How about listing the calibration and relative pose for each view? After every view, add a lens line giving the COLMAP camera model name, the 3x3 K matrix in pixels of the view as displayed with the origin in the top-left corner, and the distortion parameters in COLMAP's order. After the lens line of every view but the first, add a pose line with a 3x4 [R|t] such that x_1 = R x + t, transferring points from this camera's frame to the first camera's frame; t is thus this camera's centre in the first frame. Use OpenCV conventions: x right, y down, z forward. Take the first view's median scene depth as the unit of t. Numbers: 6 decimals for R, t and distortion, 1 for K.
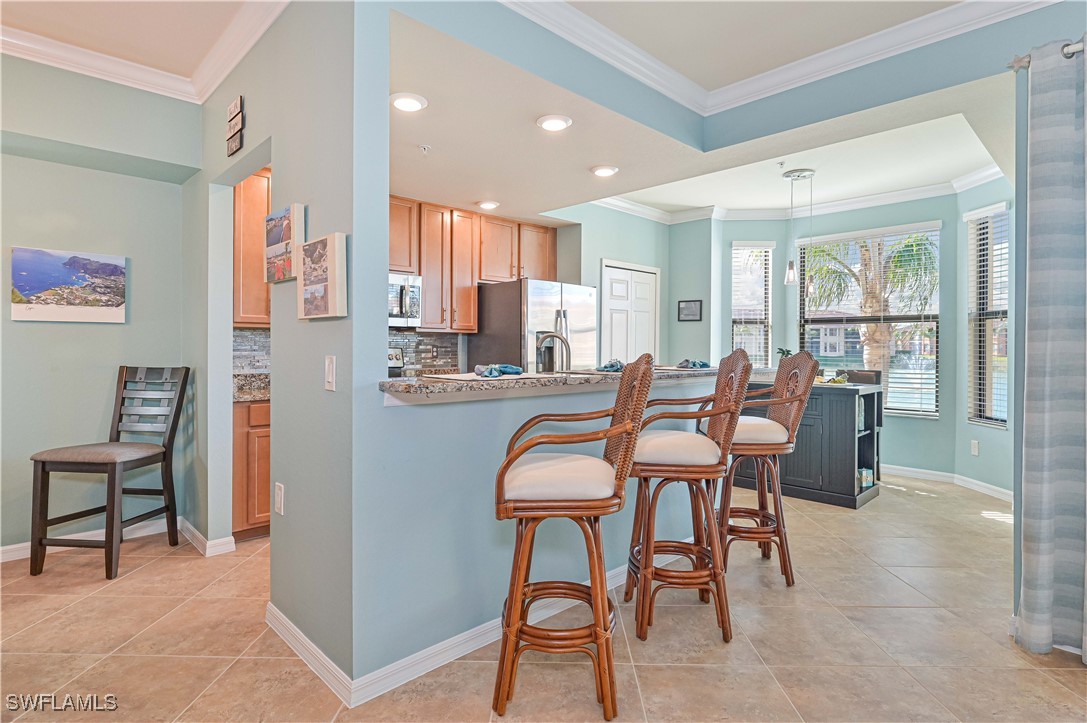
lens RADIAL K [[559.8, 0, 554.9], [0, 559.8, 352.6], [0, 0, 1]] dist [0.003753, -0.002556]
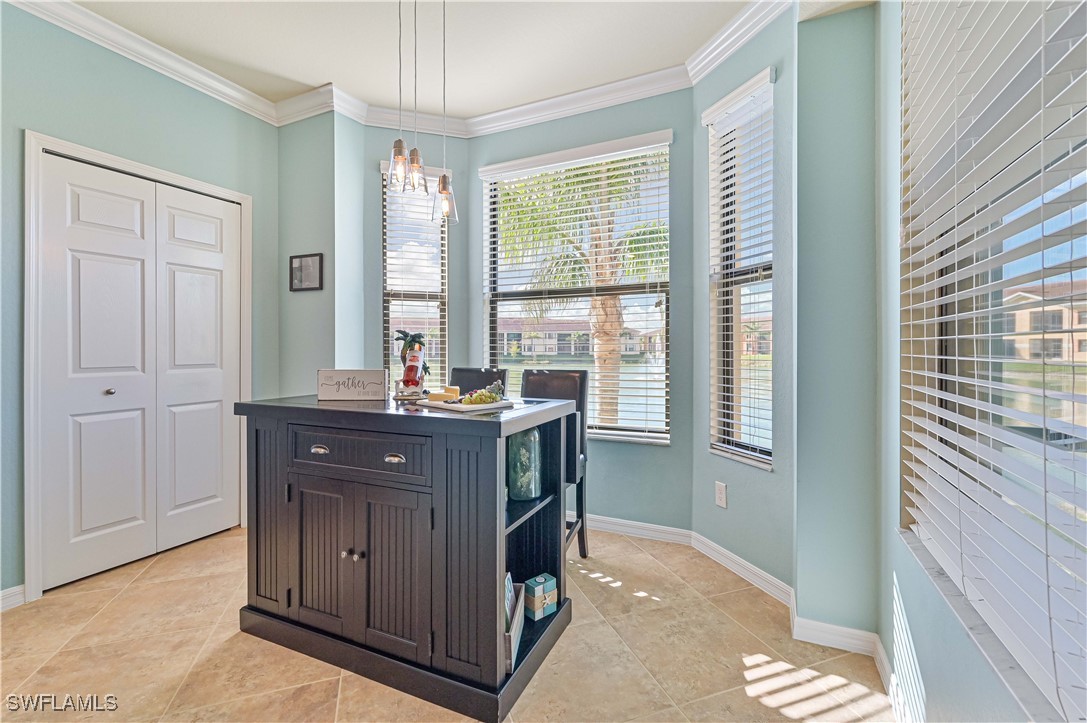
lens RADIAL K [[463.9, 0, 549.4], [0, 463.9, 355.7], [0, 0, 1]] dist [0.000952, 0.001223]
pose [[0.938146, -0.010727, 0.346075, 0.451000], [0.008050, 0.999926, 0.009173, 0.013929], [-0.346147, -0.005820, 0.938162, 0.665505]]
